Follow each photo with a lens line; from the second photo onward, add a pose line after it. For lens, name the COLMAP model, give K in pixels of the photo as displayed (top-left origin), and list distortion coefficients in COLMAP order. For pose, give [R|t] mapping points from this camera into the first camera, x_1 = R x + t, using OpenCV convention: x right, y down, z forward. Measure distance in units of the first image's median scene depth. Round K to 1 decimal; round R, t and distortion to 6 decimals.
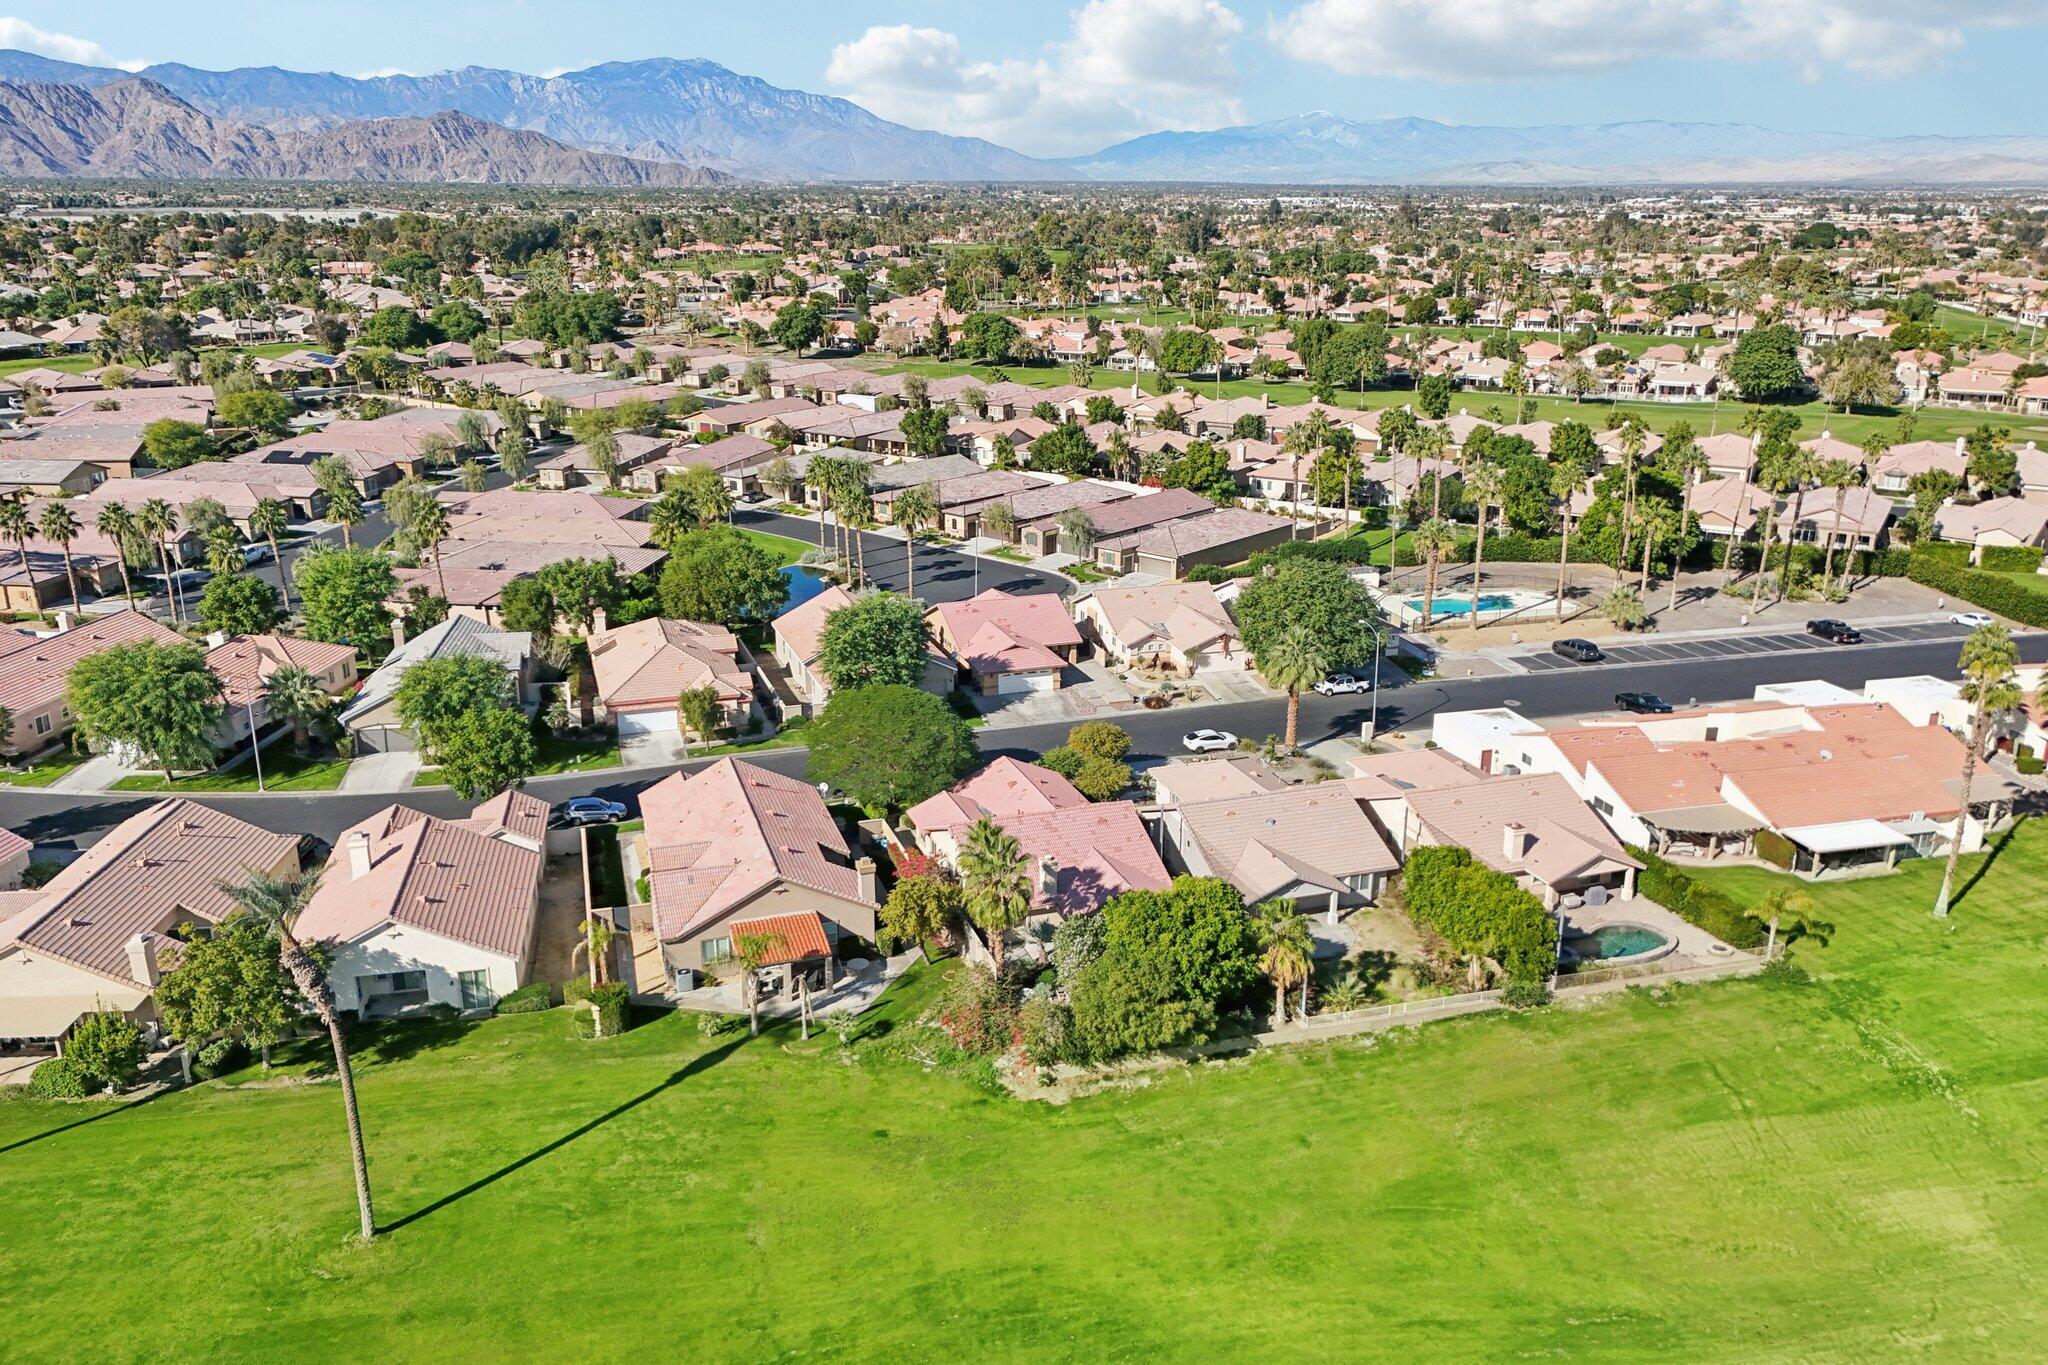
lens RADIAL K [[1505.5, 0, 1024.0], [0, 1505.5, 682.5], [0, 0, 1]] dist [0.072774, -0.066307]
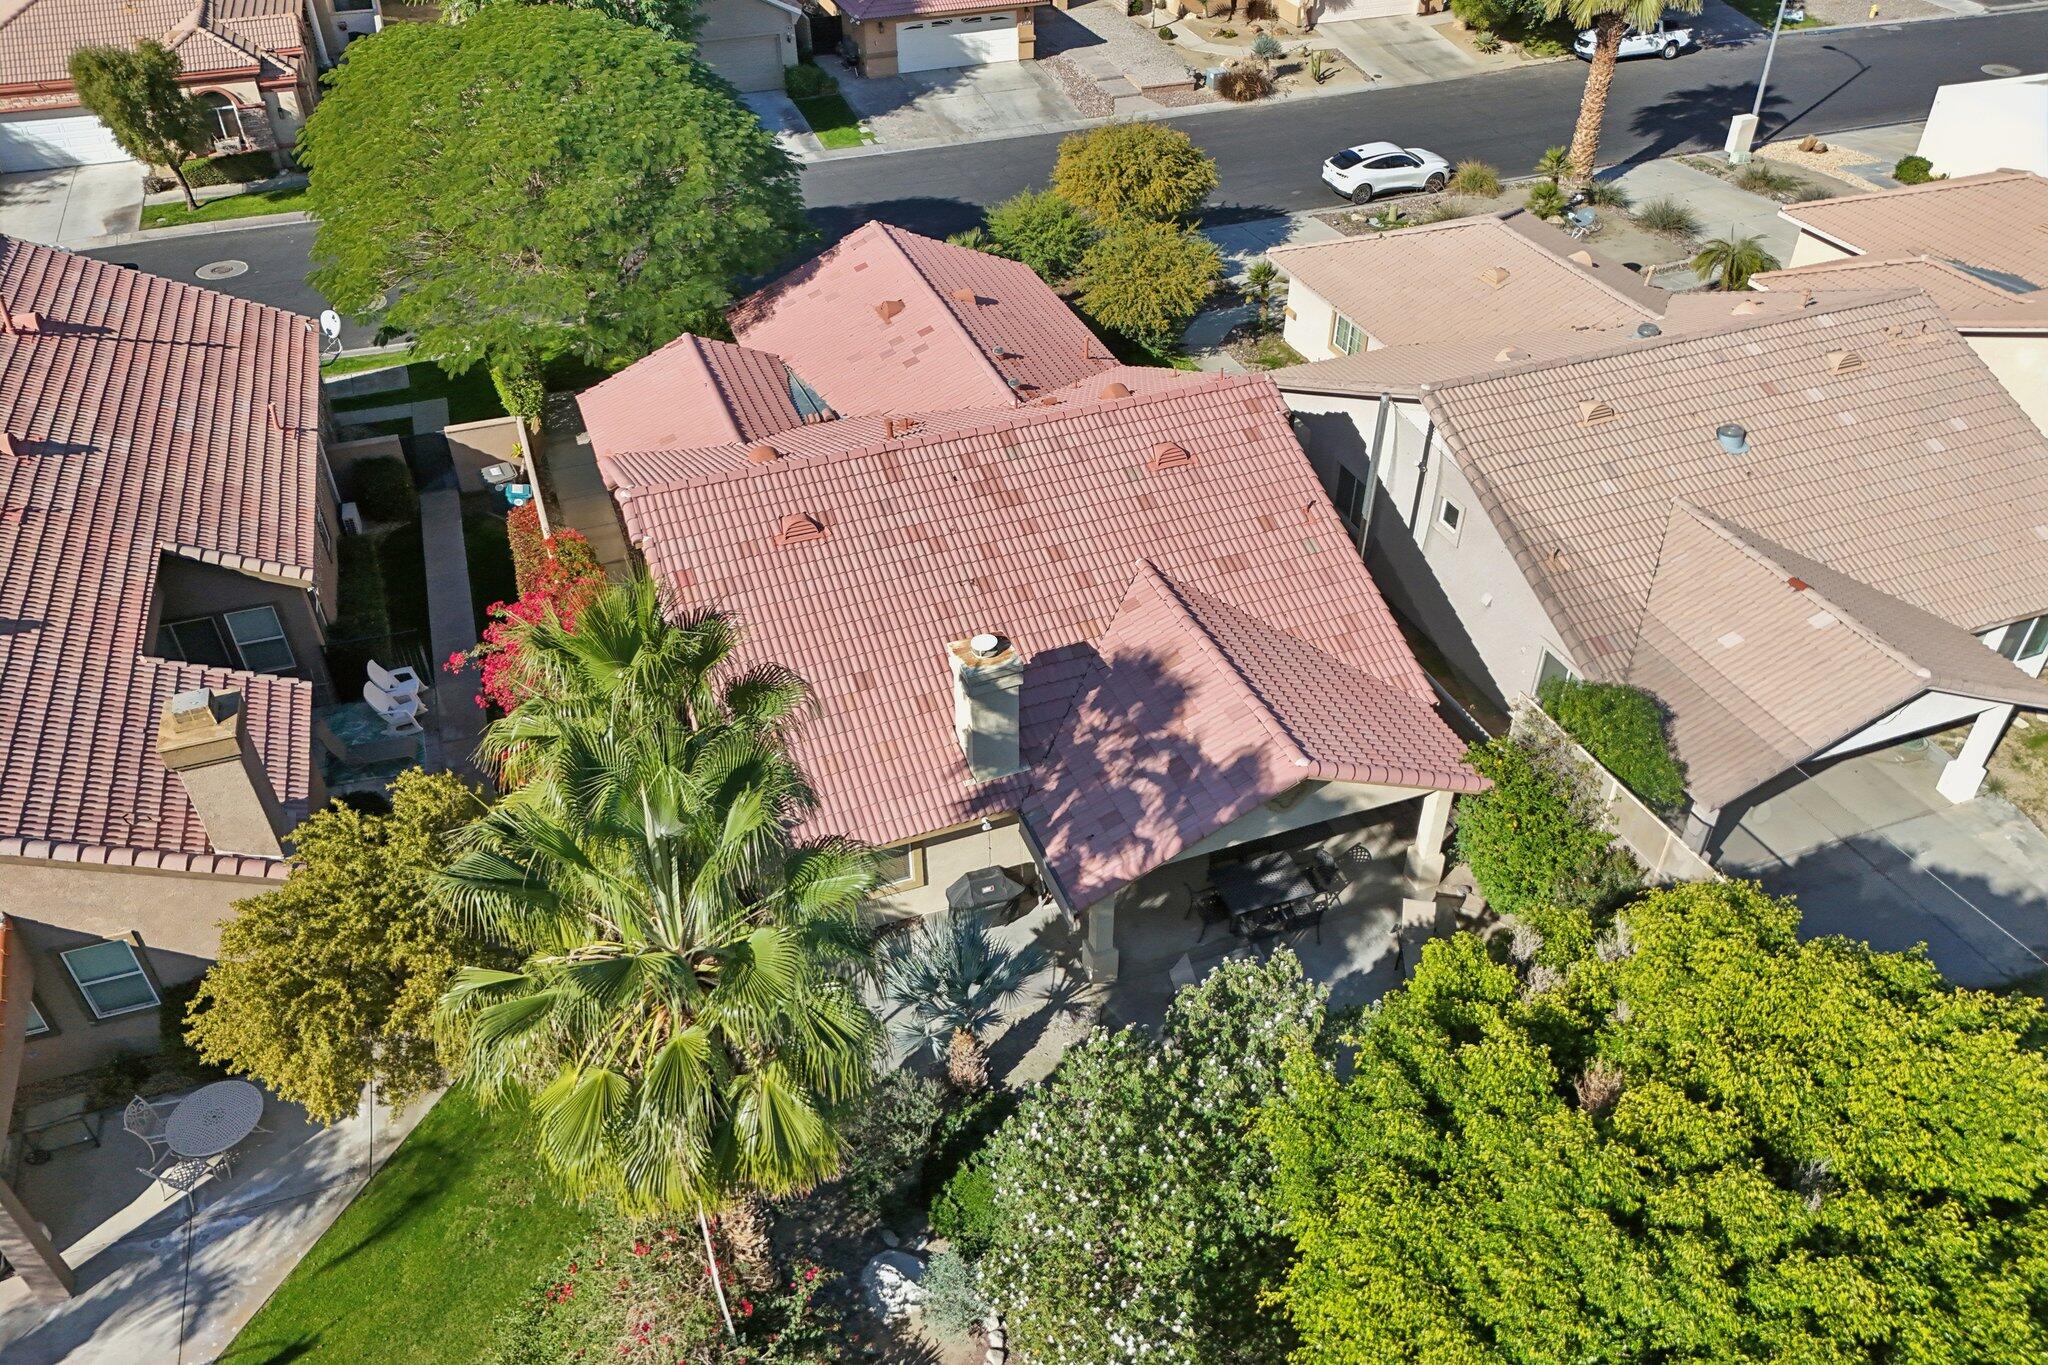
lens RADIAL K [[1505.5, 0, 1024.0], [0, 1505.5, 682.5], [0, 0, 1]] dist [0.072774, -0.066307]
pose [[0.999791, -0.019036, 0.007394, 0.015407], [0.015306, 0.938188, 0.345787, 0.024733], [-0.013520, -0.345602, 0.938284, 0.555581]]
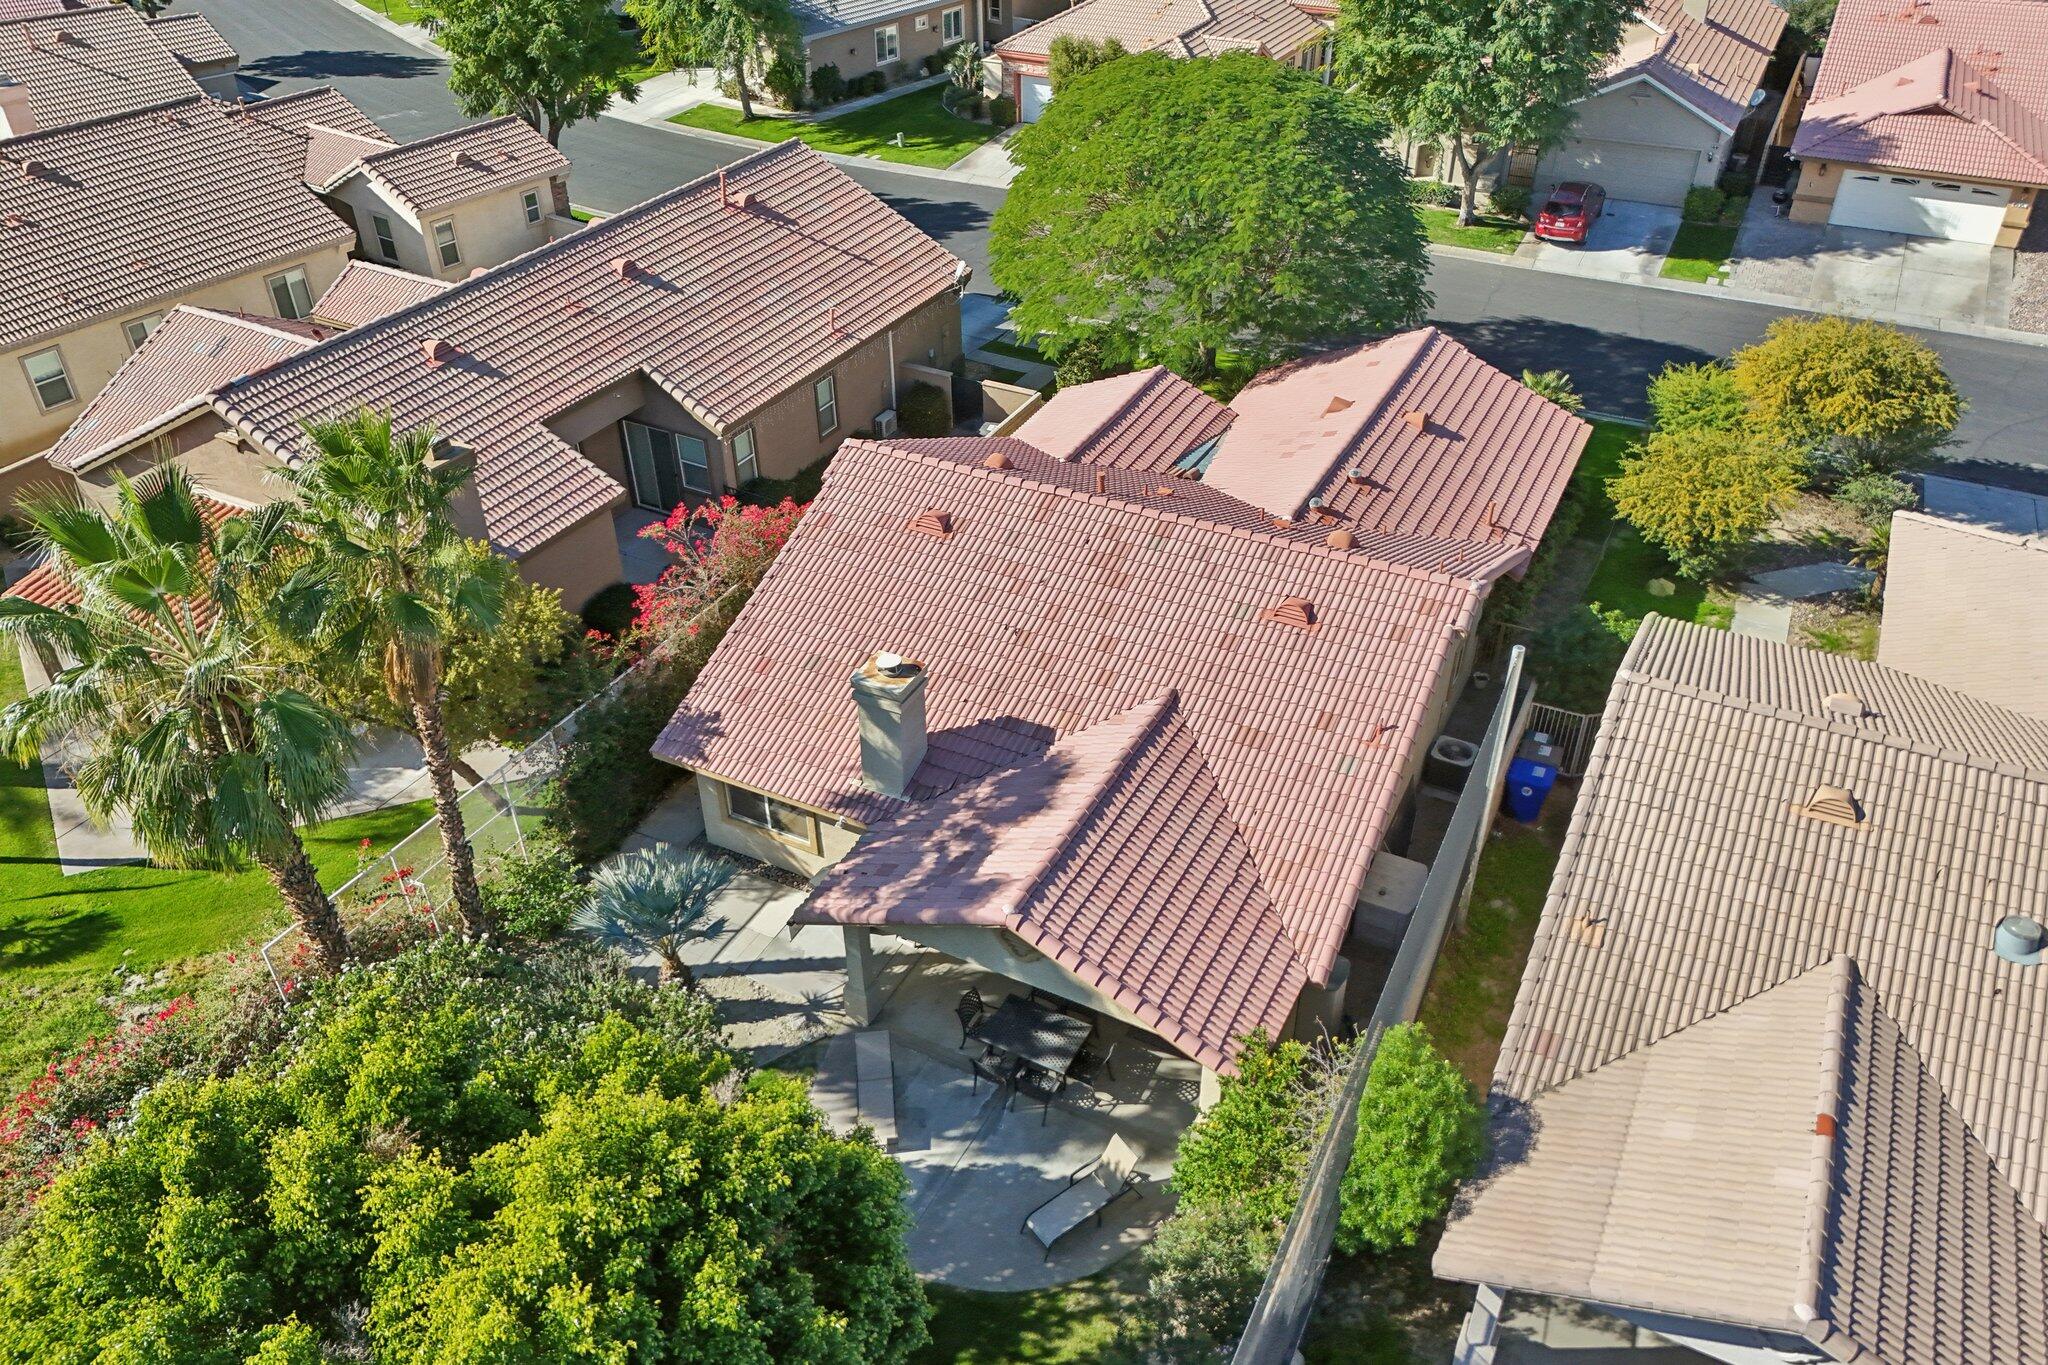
lens RADIAL K [[1505.5, 0, 1024.0], [0, 1505.5, 682.5], [0, 0, 1]] dist [0.072774, -0.066307]
pose [[0.687601, 0.412779, -0.597343, 0.142277], [-0.211405, 0.900856, 0.379166, 0.009536], [0.694631, -0.134434, 0.706693, 0.607504]]
